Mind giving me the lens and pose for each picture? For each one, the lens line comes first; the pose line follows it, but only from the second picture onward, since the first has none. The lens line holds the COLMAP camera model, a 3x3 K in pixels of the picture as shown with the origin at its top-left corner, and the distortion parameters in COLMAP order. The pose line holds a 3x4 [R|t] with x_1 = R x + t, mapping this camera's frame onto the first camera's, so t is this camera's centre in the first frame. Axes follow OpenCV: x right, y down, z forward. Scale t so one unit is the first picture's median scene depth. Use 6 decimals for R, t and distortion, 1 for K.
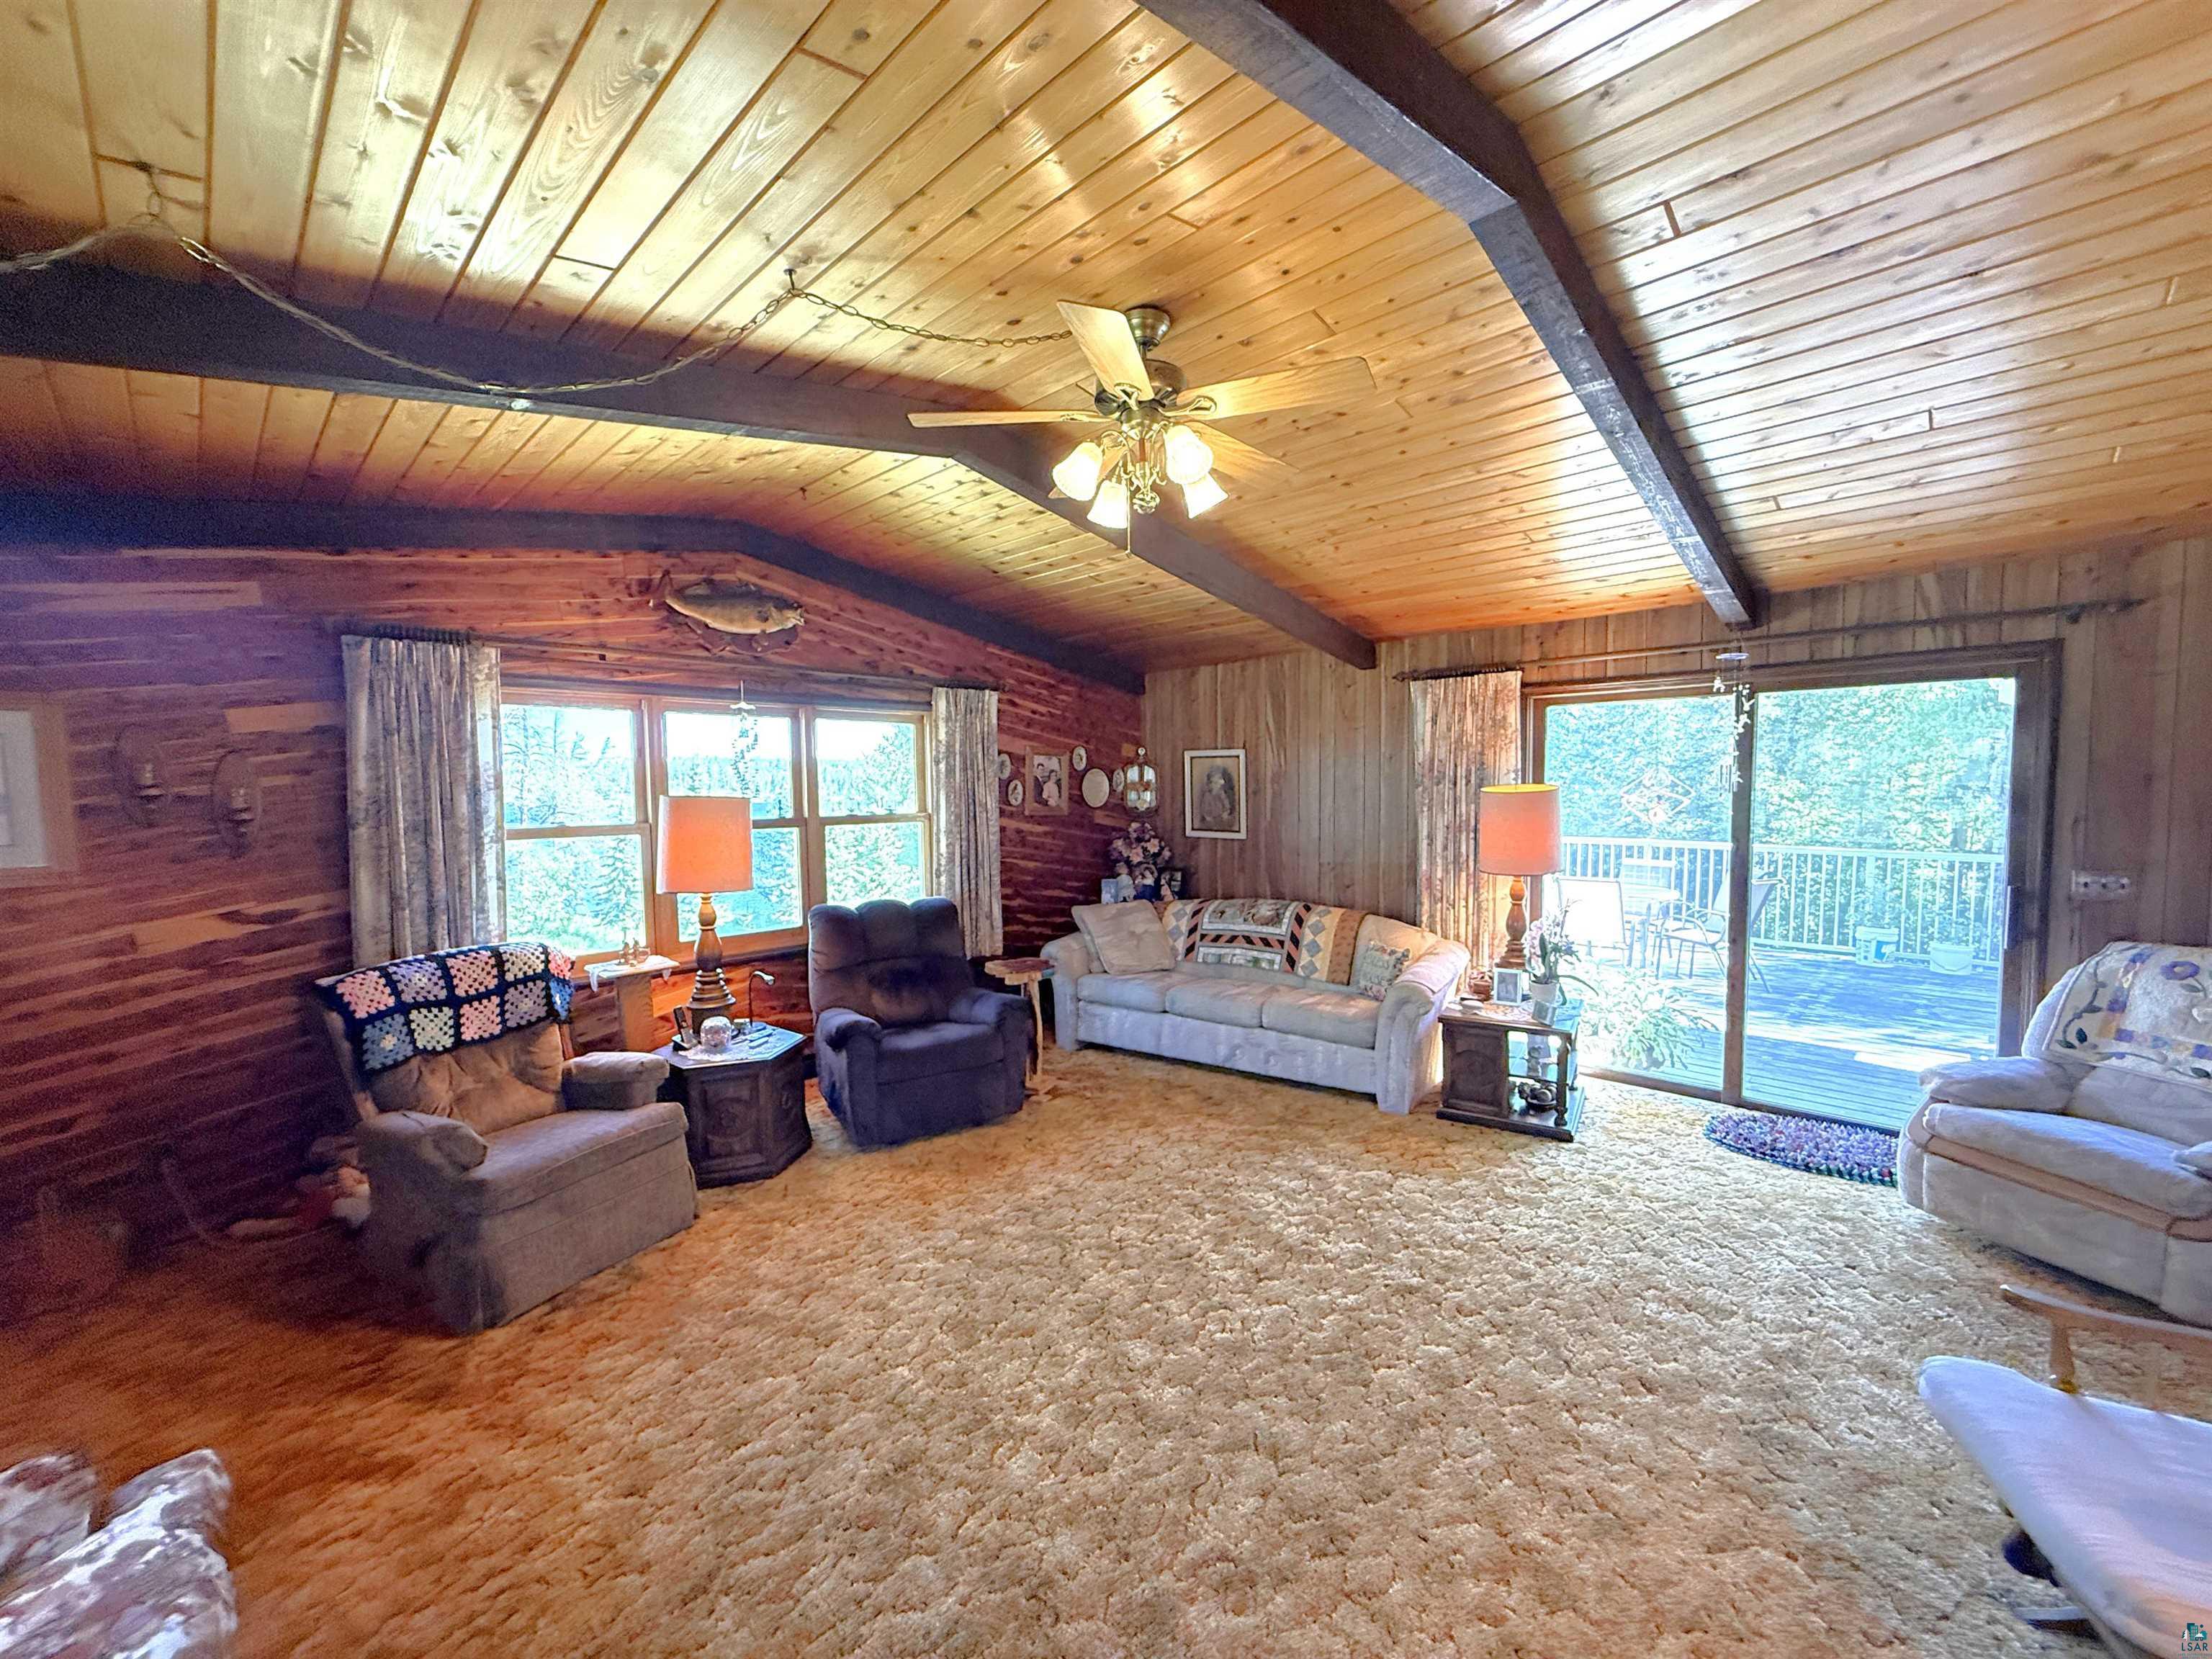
lens RADIAL K [[878.2, 0, 1099.6], [0, 878.2, 835.9], [0, 0, 1]] dist [-0.002274, 0.000068]
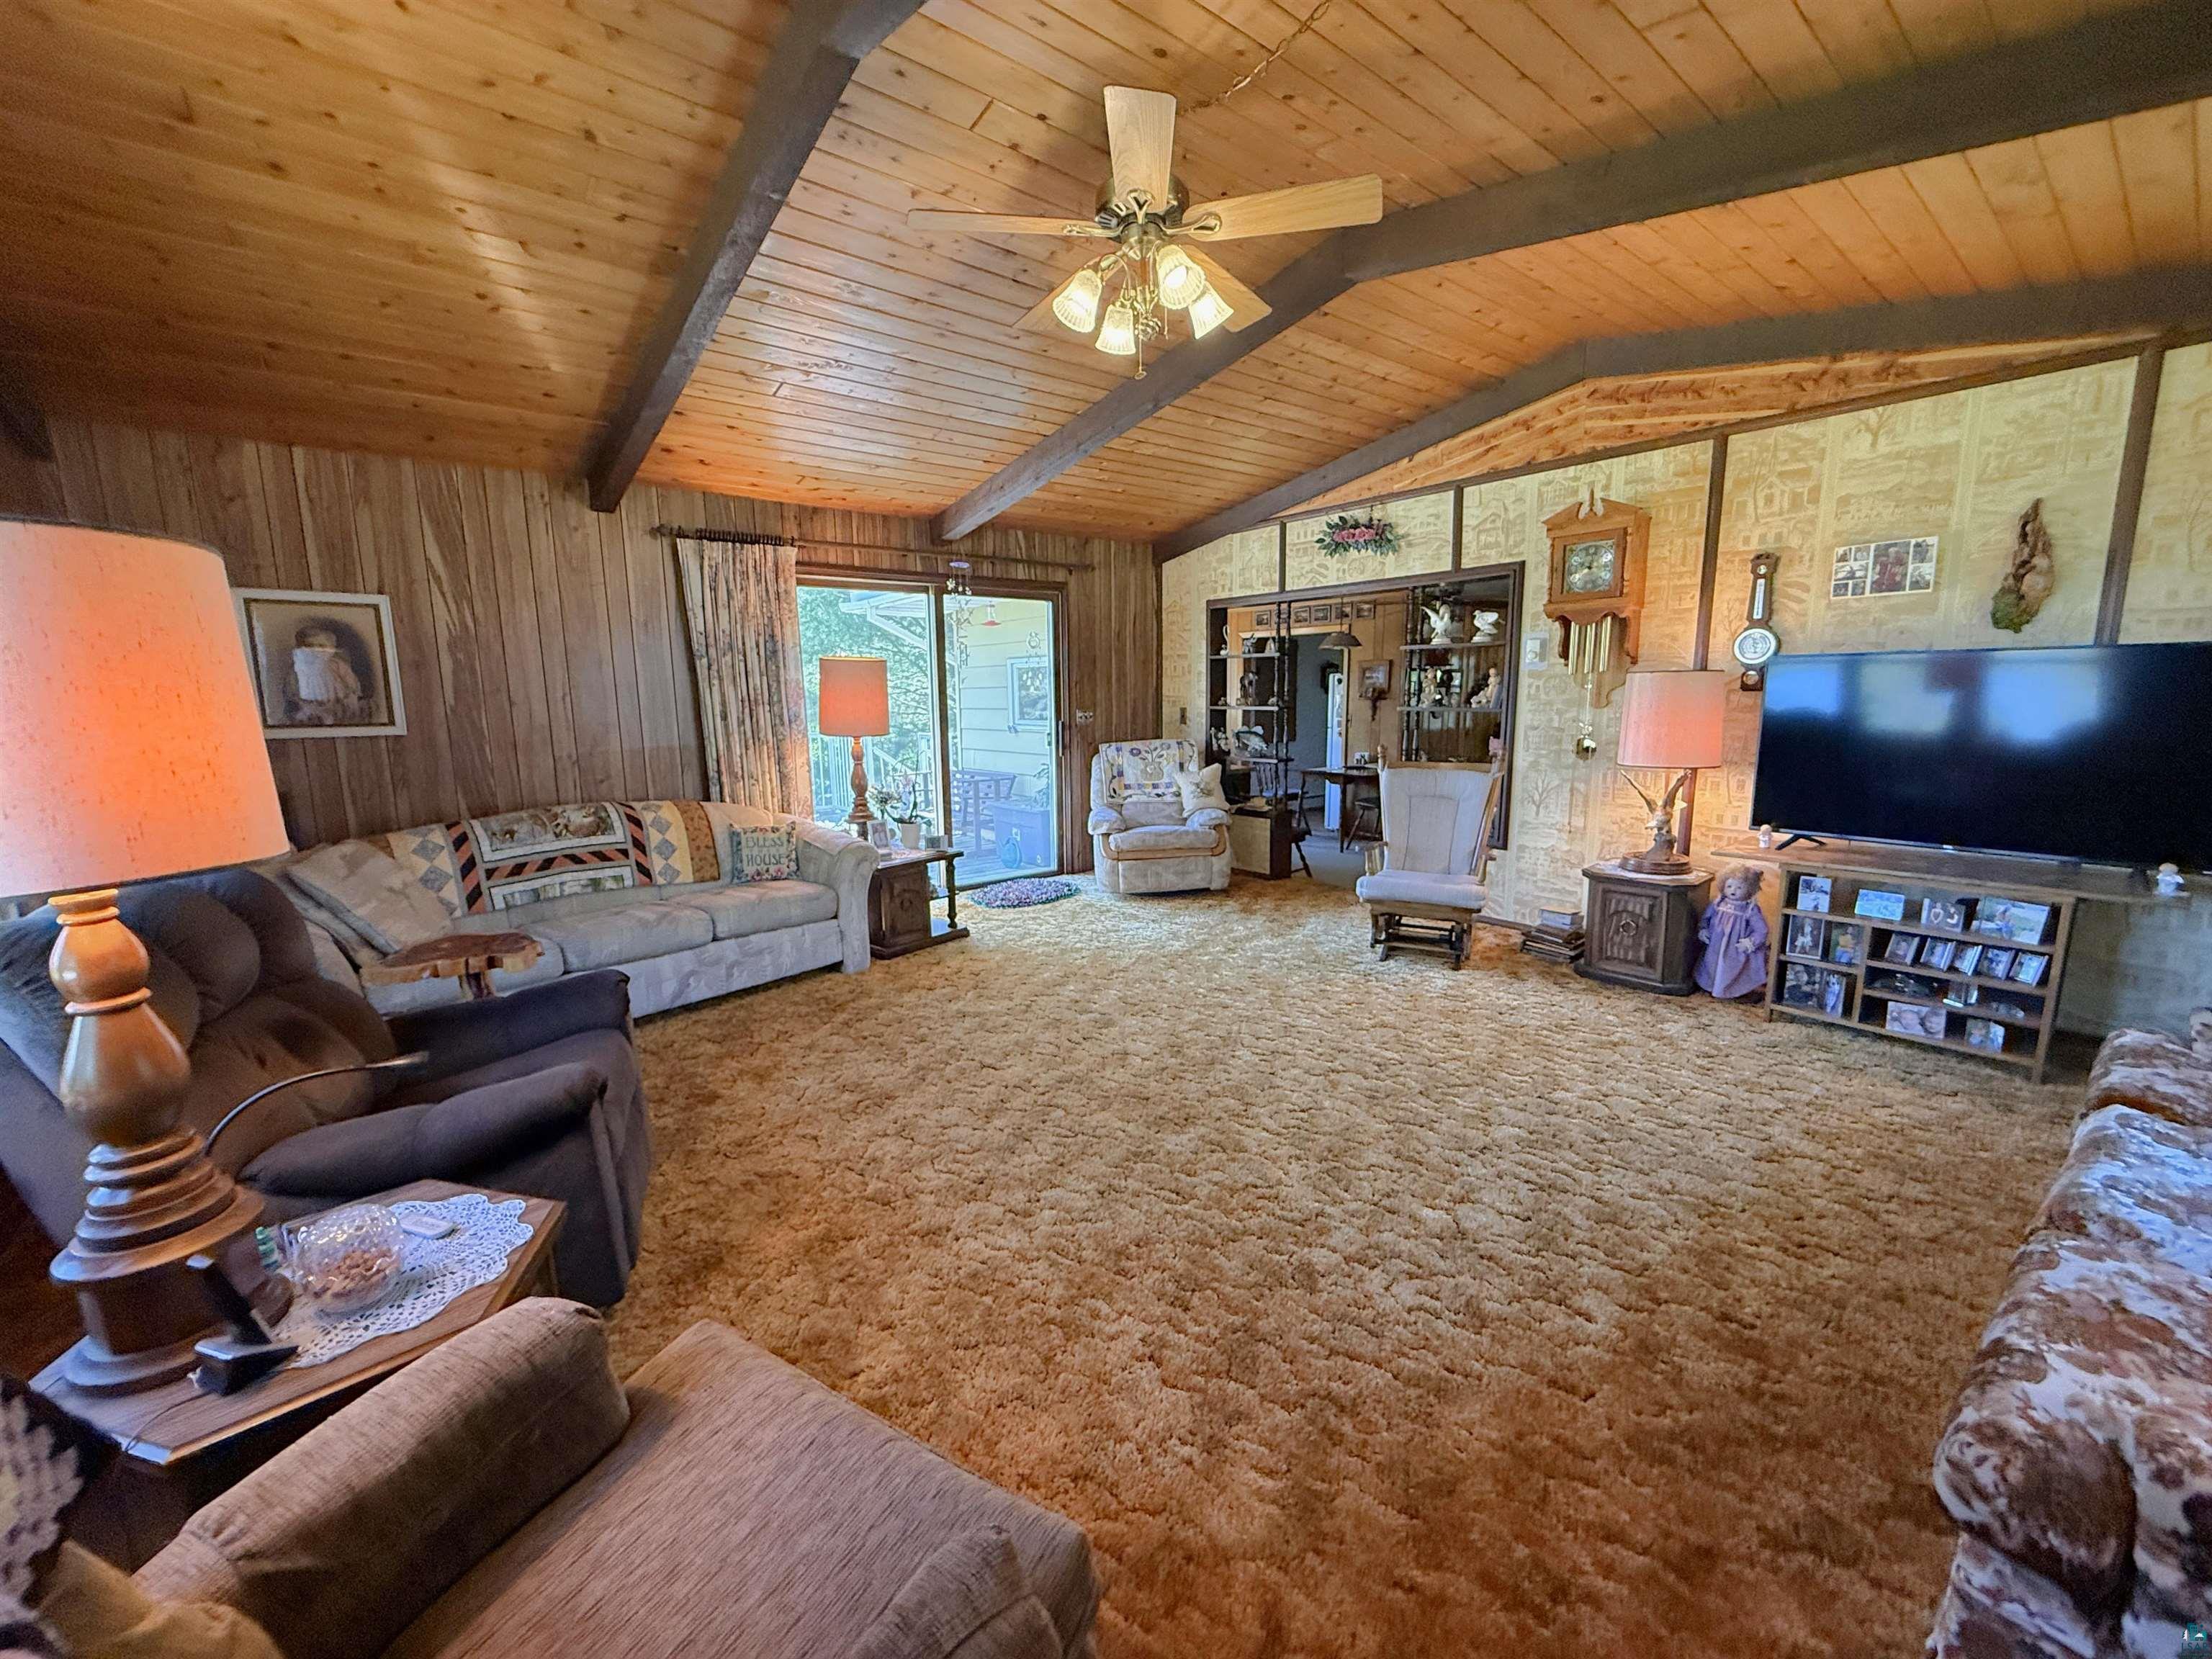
lens RADIAL K [[878.2, 0, 1099.6], [0, 878.2, 835.9], [0, 0, 1]] dist [-0.002274, 0.000068]
pose [[0.131593, -0.158977, 0.978473, -0.536806], [0.066271, 0.986259, 0.151329, 0.016839], [-0.989086, 0.044931, 0.140321, 0.487840]]
